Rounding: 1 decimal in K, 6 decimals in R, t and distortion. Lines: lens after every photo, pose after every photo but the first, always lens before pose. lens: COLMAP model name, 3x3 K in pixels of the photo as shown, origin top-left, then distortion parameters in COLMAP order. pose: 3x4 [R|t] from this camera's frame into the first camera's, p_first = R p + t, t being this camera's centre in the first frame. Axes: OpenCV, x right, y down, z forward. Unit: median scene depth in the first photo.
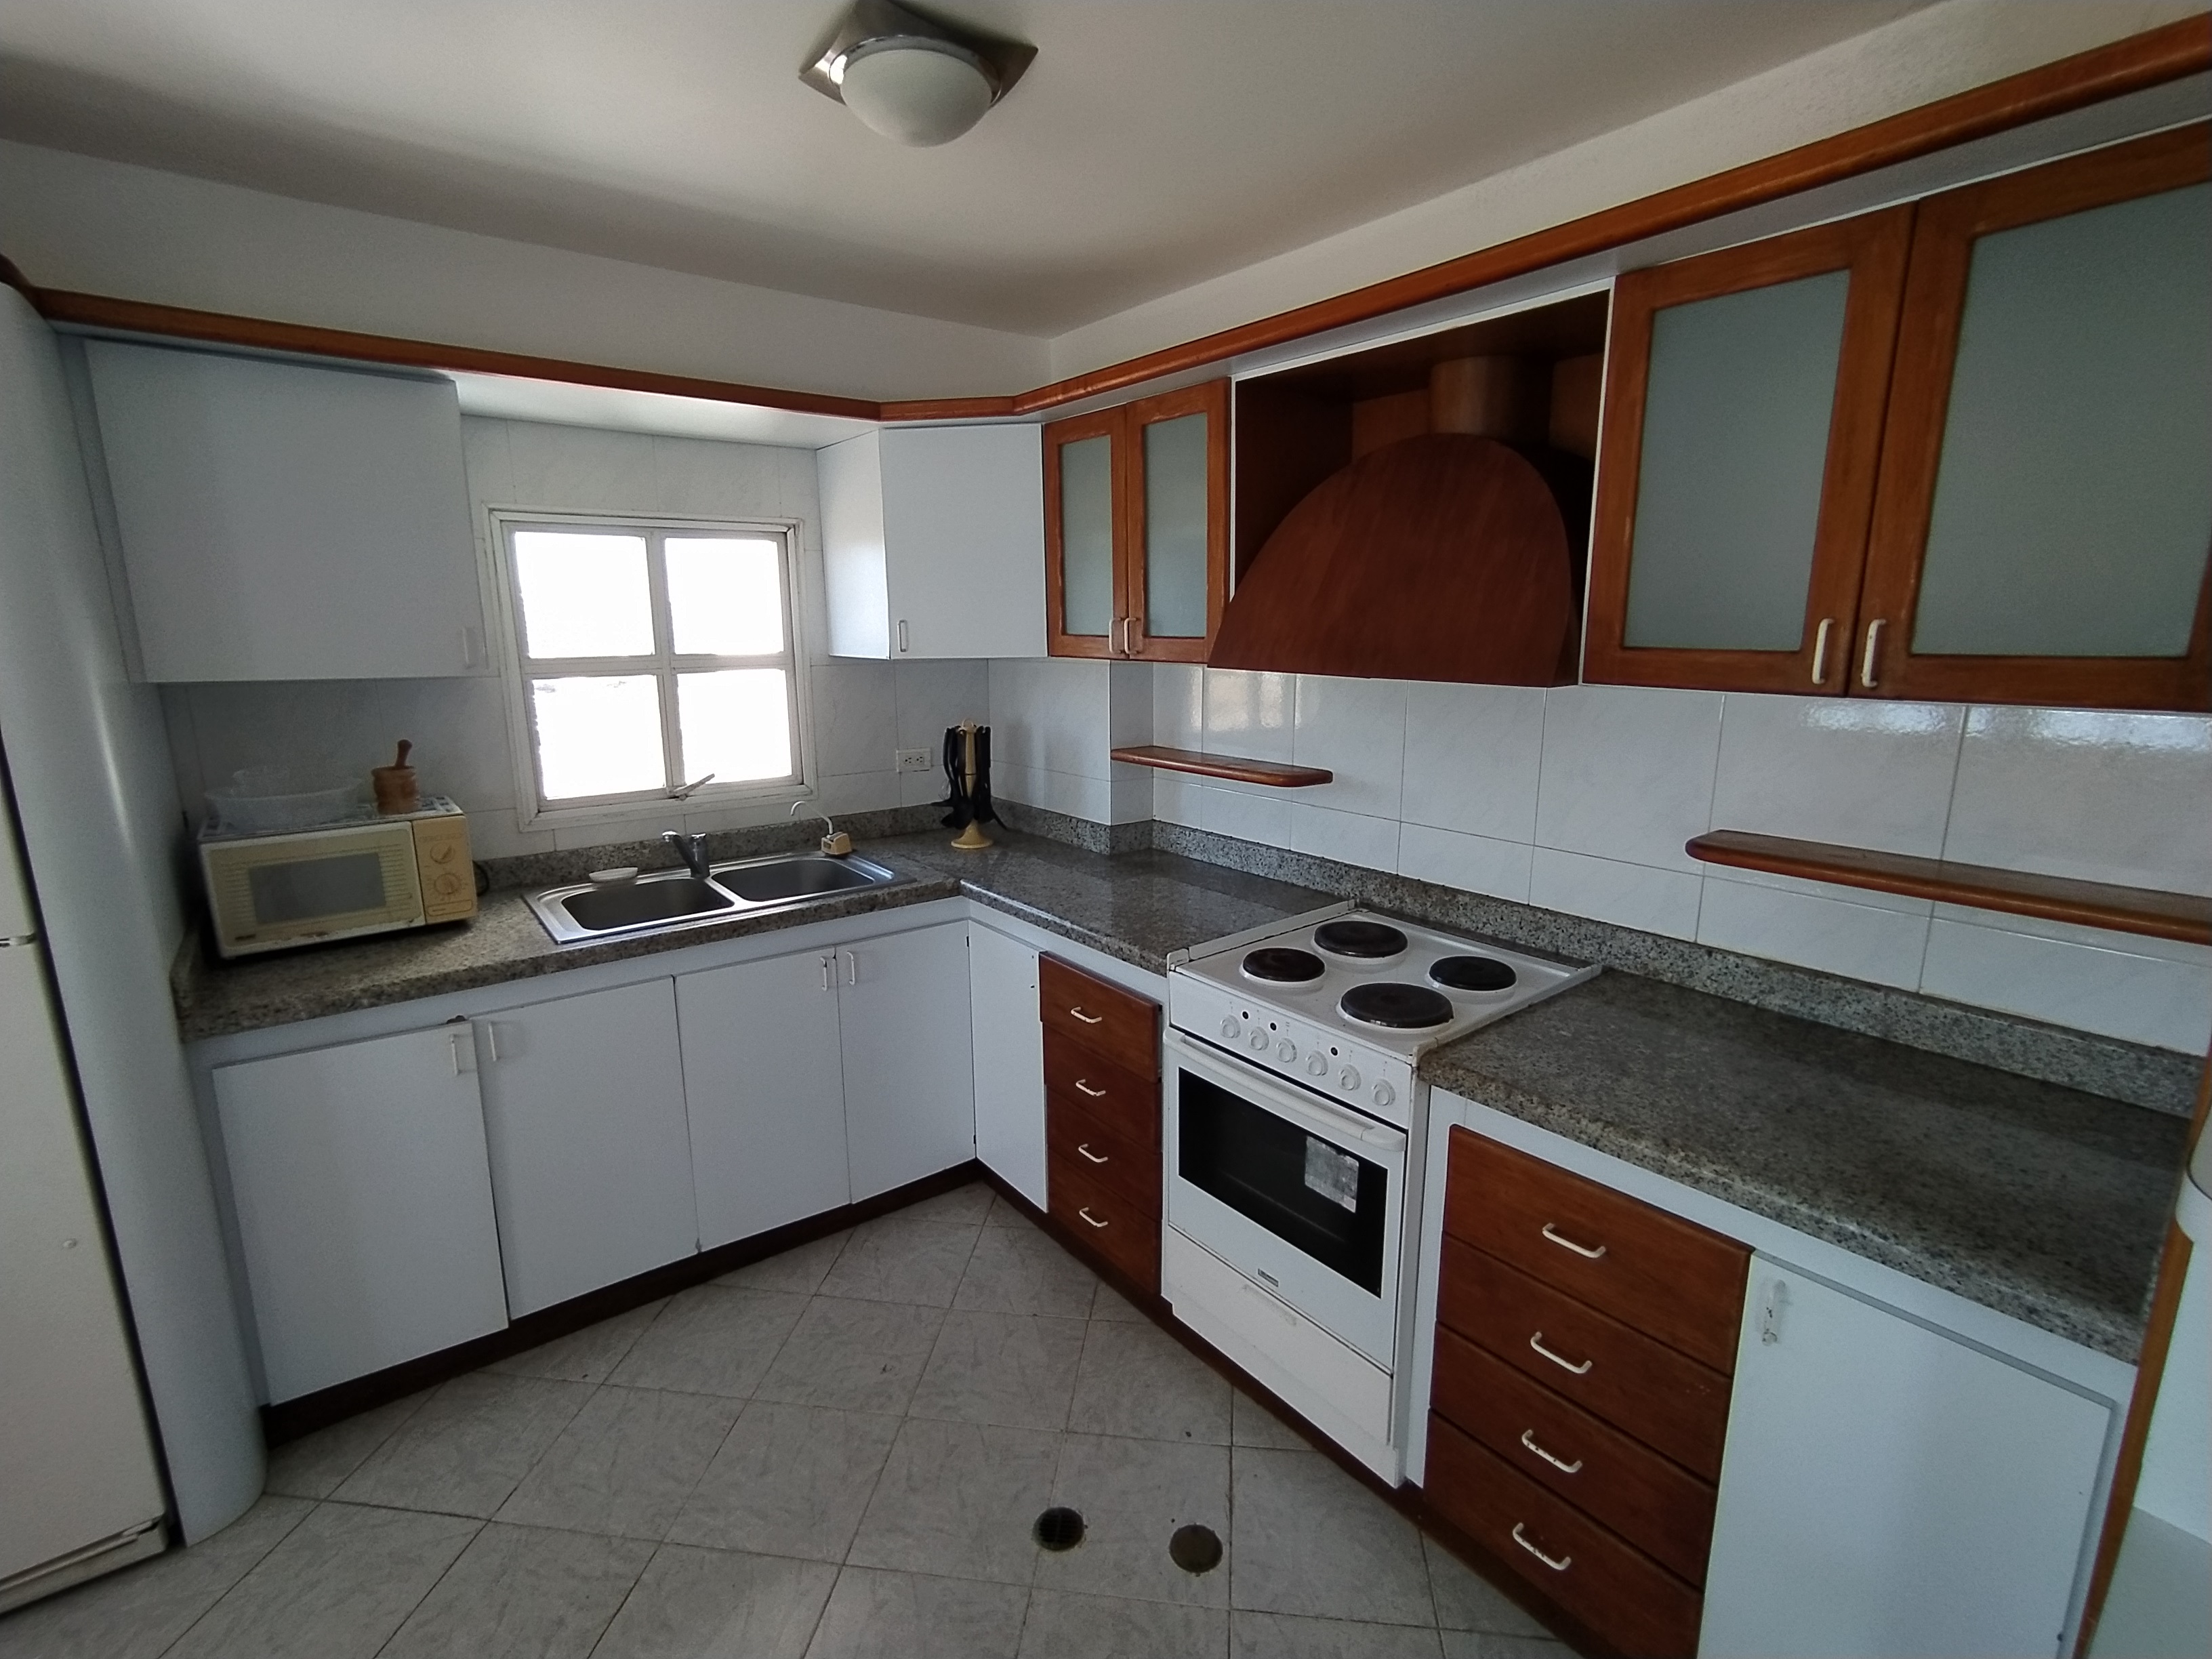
lens RADIAL K [[1009.7, 0, 1096.4], [0, 1009.7, 842.4], [0, 0, 1]] dist [-0.002405, 0.001927]
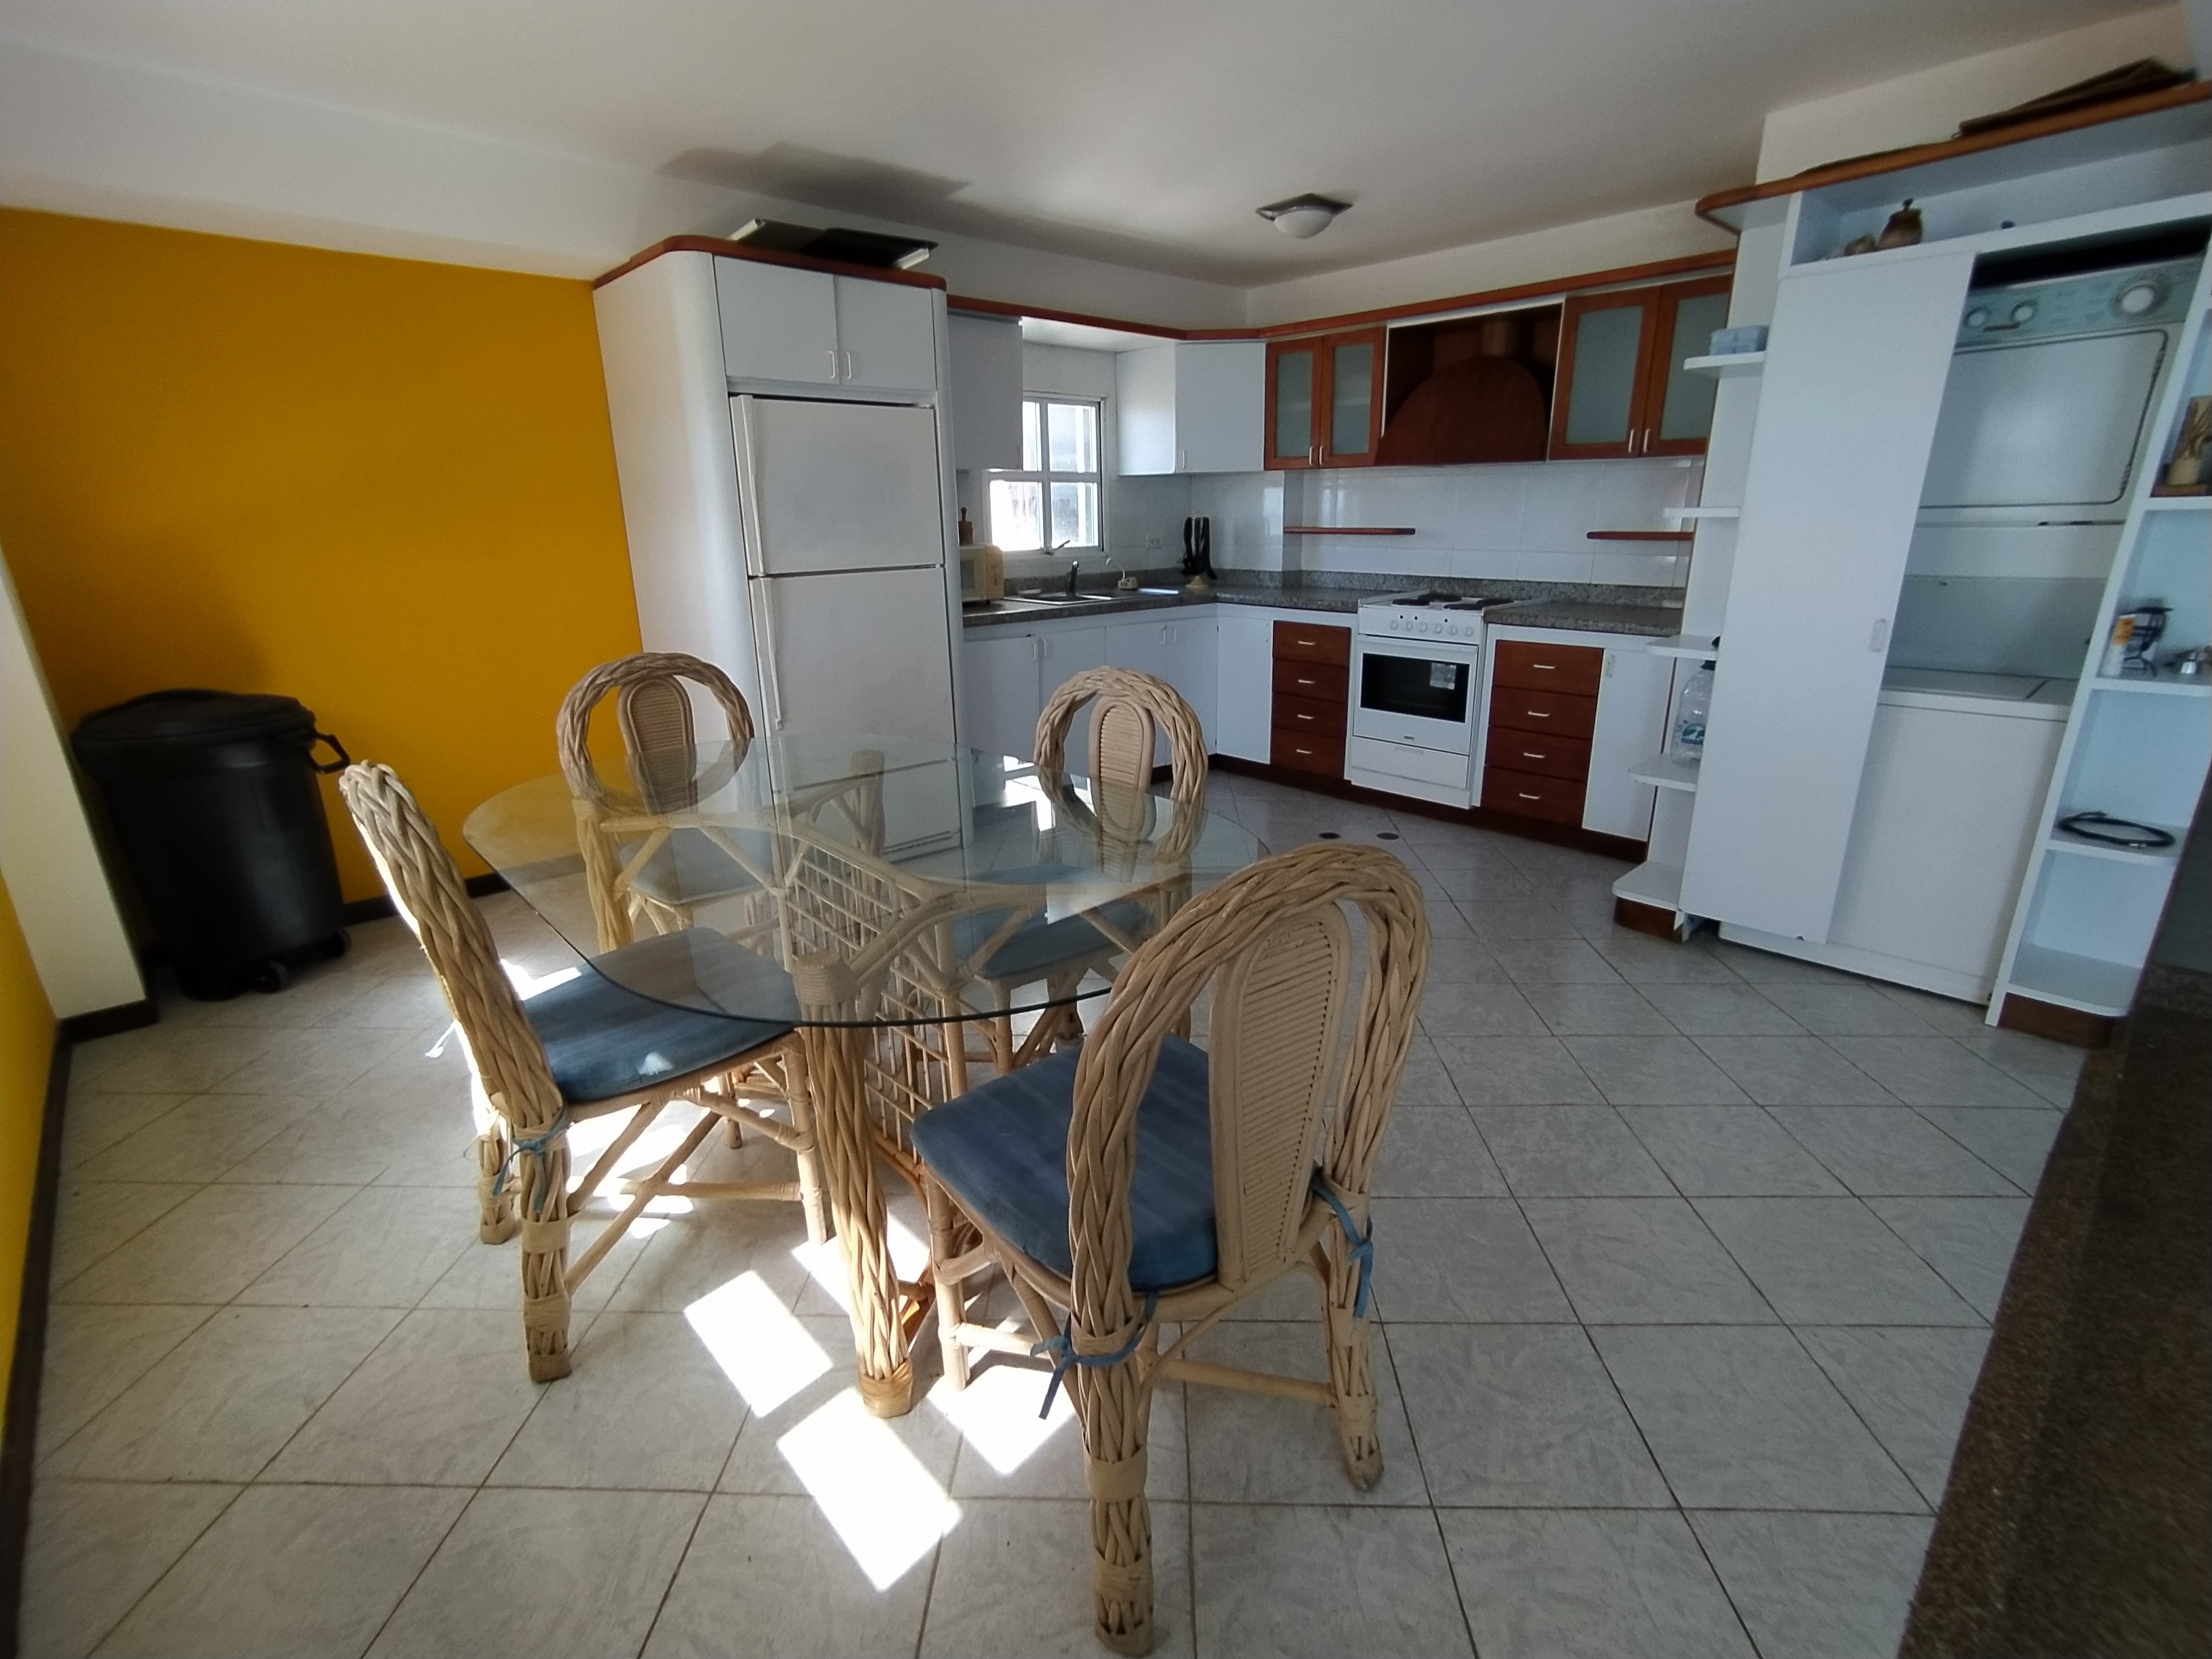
lens RADIAL K [[1009.7, 0, 1121.8], [0, 1009.7, 819.1], [0, 0, 1]] dist [-0.002405, 0.001927]
pose [[0.995294, -0.029749, 0.092221, -0.606111], [0.022219, 0.996415, 0.081625, 0.363636], [-0.094318, -0.079192, 0.992387, -1.065822]]
